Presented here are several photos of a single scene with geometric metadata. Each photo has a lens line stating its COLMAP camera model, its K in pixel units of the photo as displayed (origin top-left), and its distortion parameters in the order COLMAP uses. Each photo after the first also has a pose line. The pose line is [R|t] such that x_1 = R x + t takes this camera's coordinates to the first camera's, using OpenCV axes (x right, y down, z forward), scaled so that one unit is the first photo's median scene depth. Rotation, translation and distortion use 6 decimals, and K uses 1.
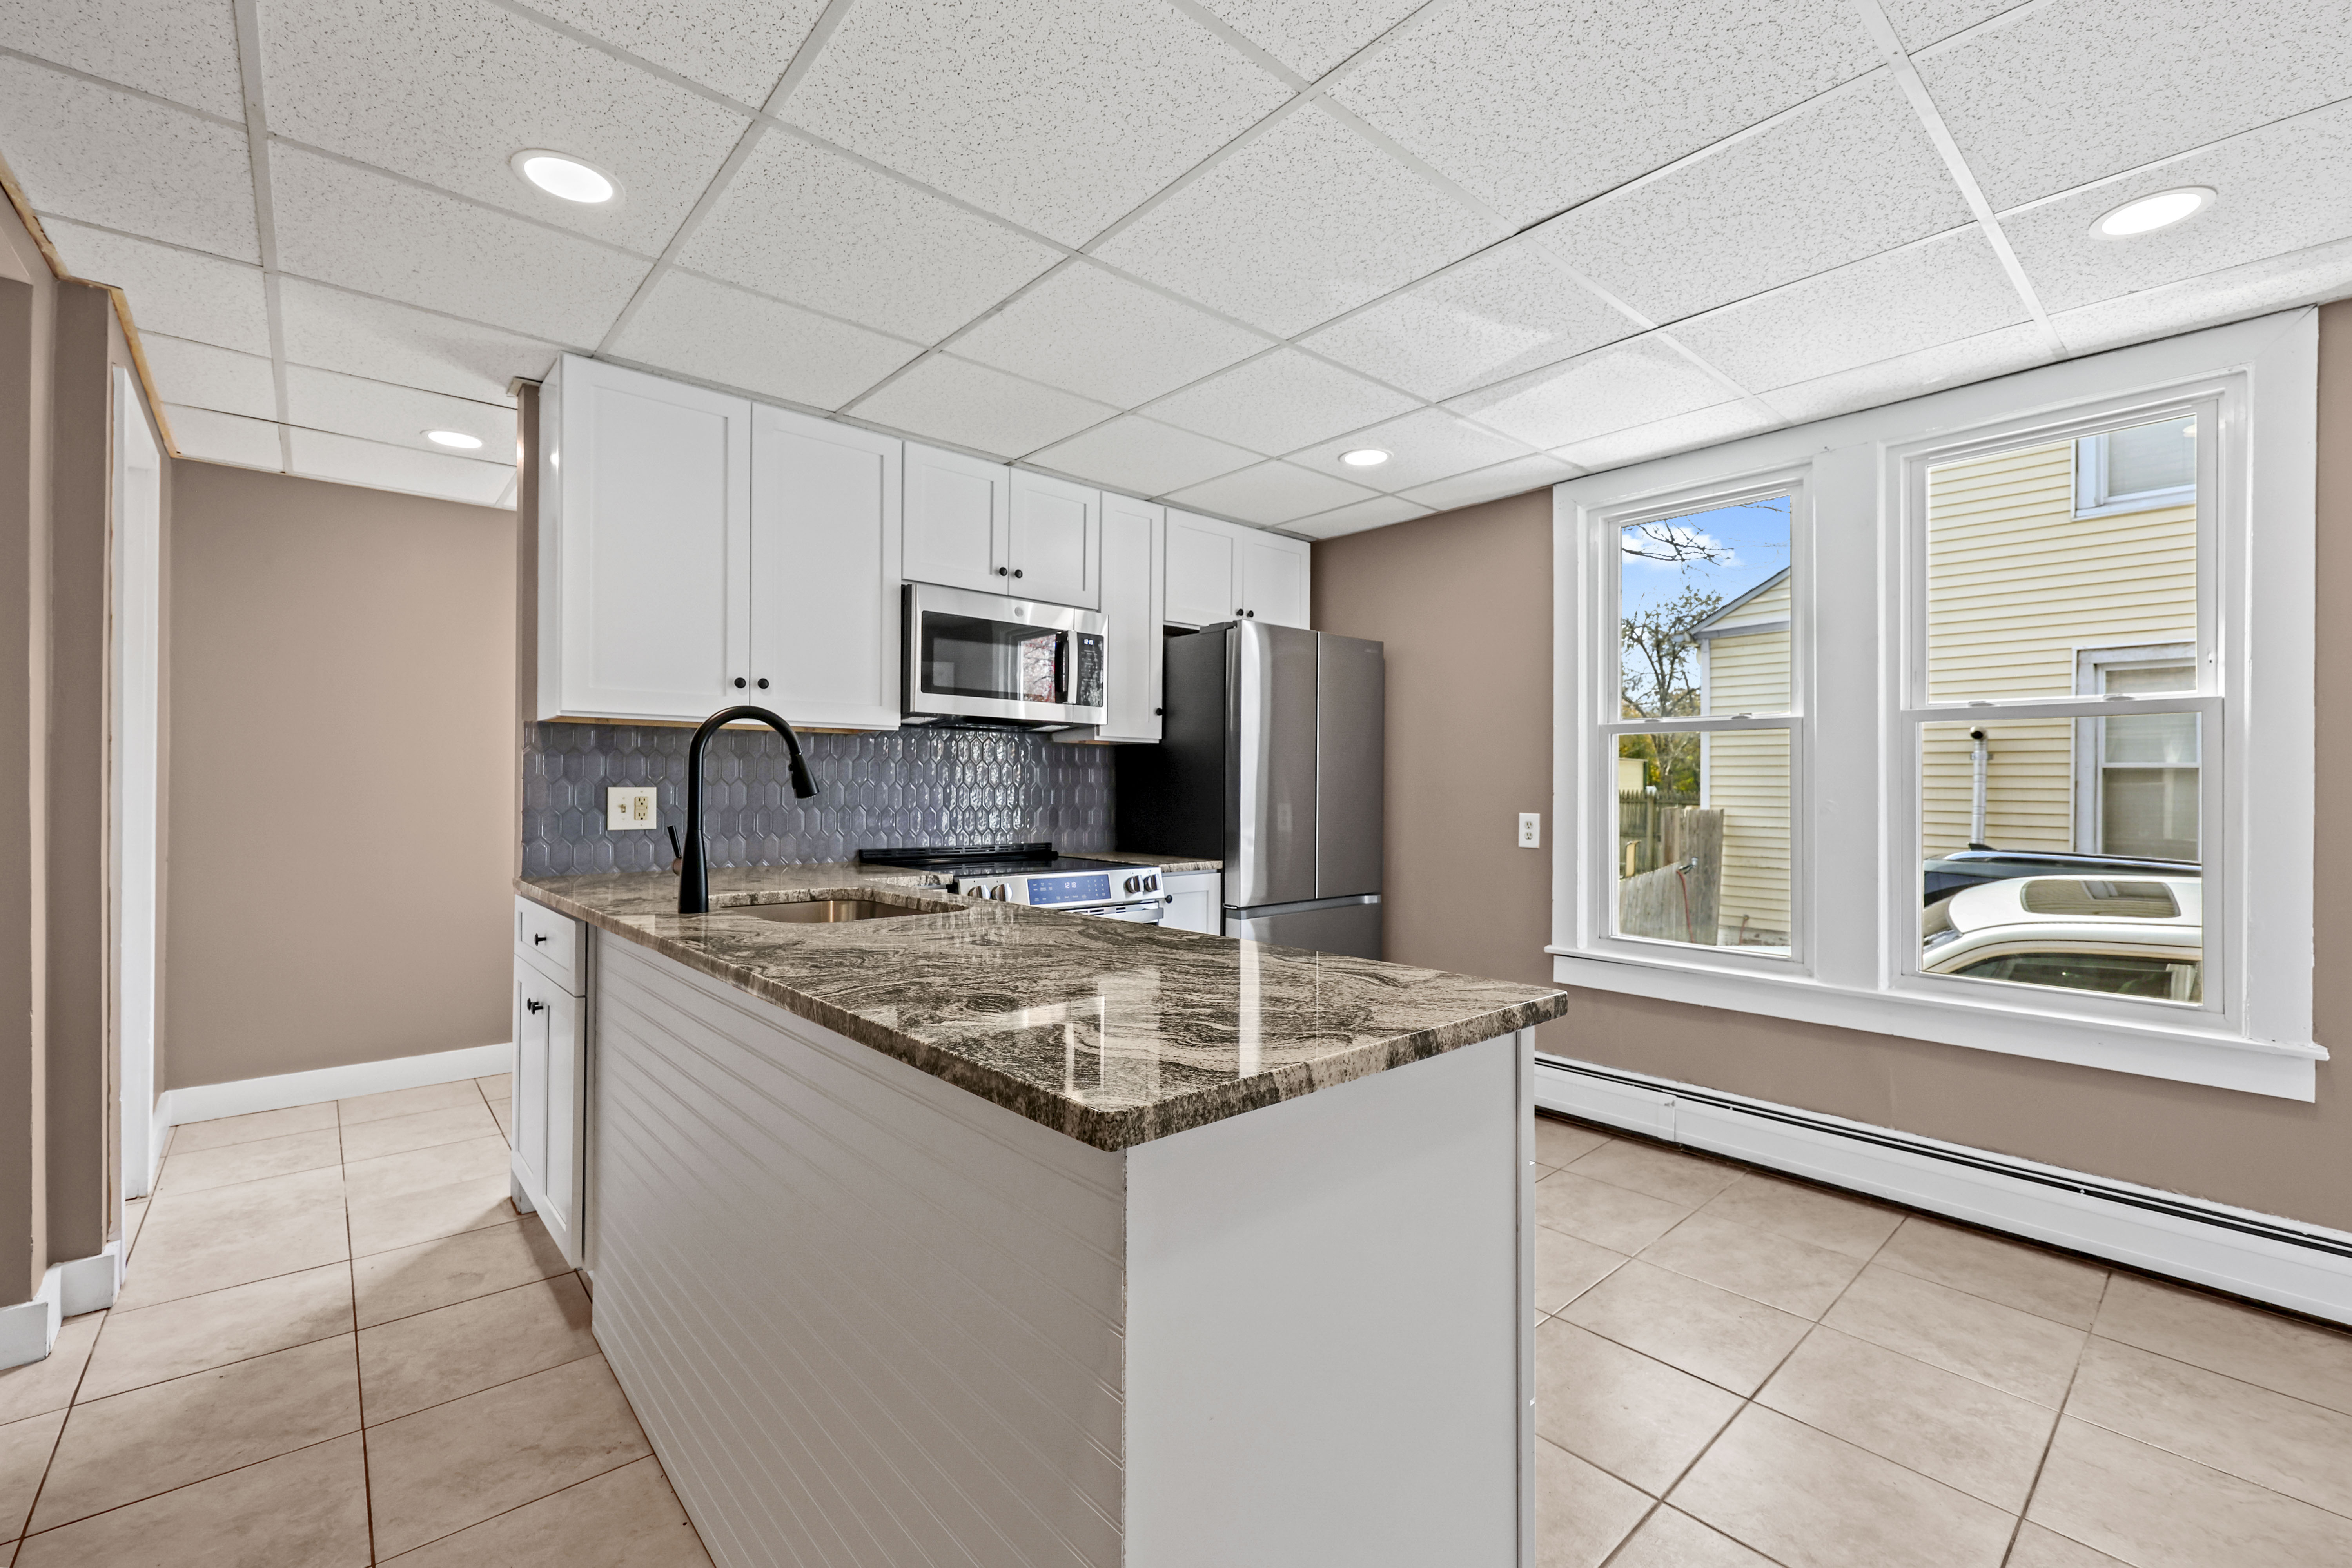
lens RADIAL K [[972.8, 0, 1209.2], [0, 972.8, 787.0], [0, 0, 1]] dist [-0.001316, -0.000259]
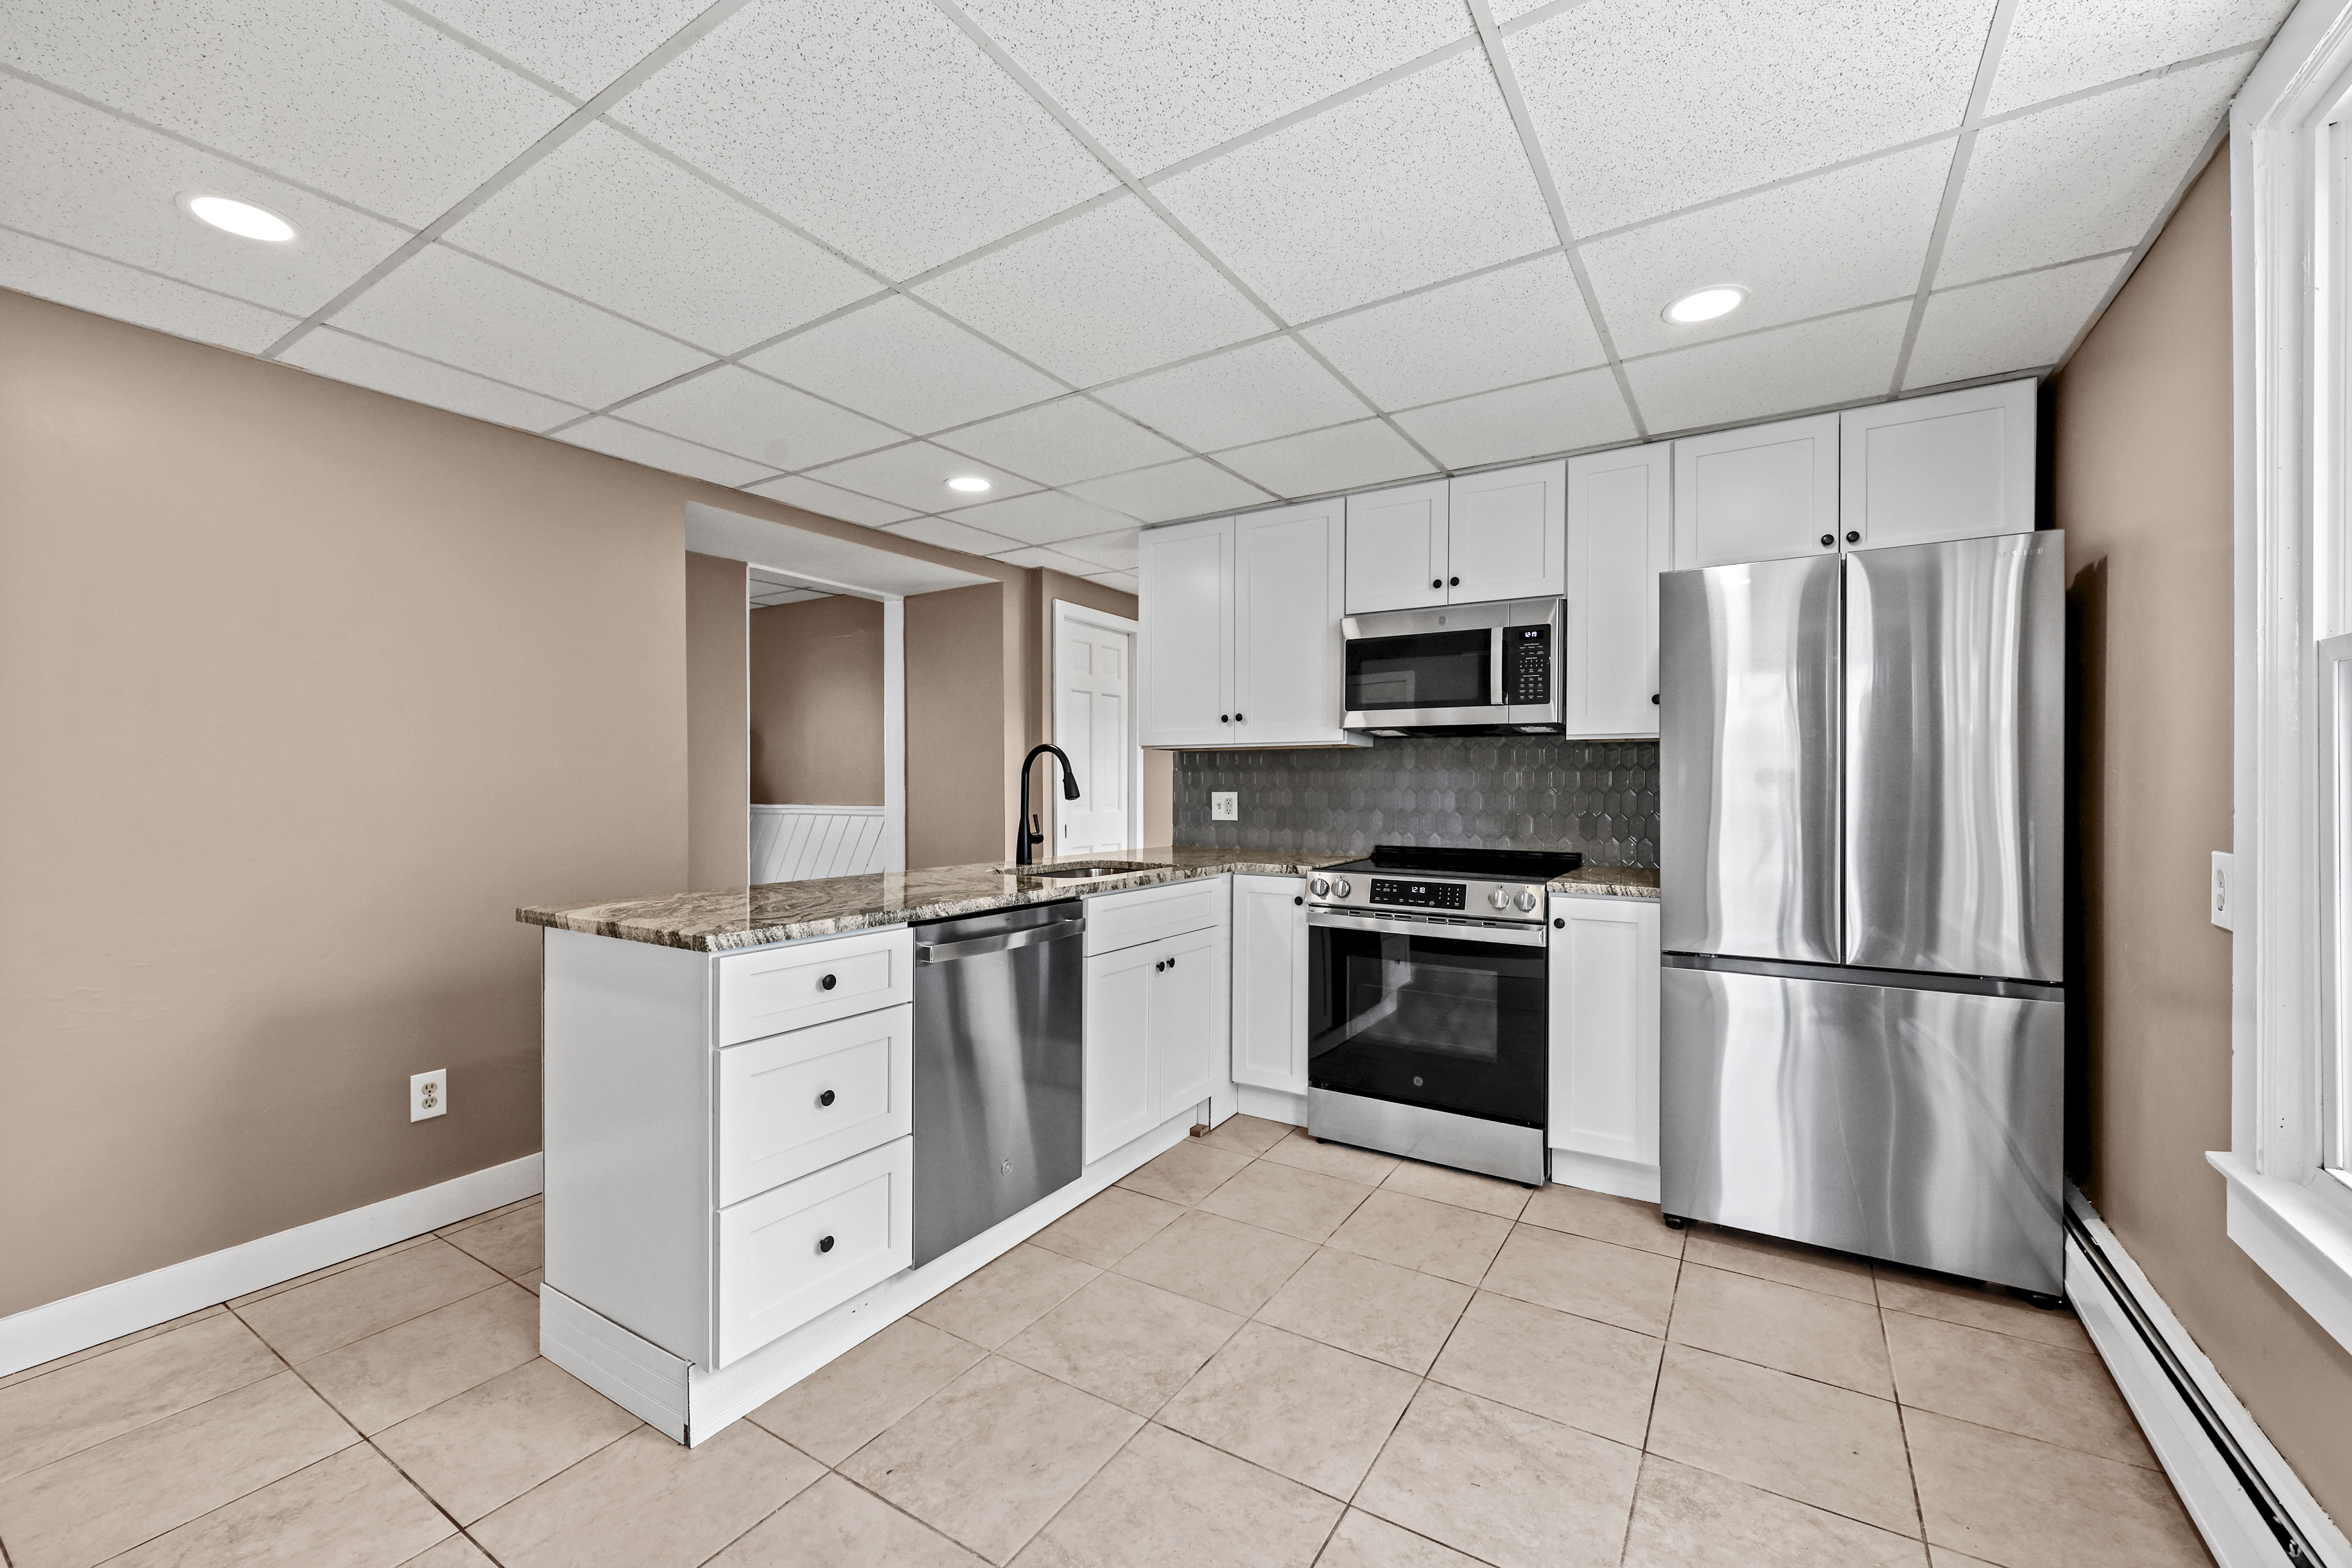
lens RADIAL K [[955.2, 0, 1199.5], [0, 955.2, 791.0], [0, 0, 1]] dist [-0.001295, -0.000181]
pose [[0.278680, 0.000289, -0.960384, 0.690063], [-0.000431, 1.000000, 0.000176, -0.001305], [0.960384, 0.000365, 0.278680, 0.471055]]
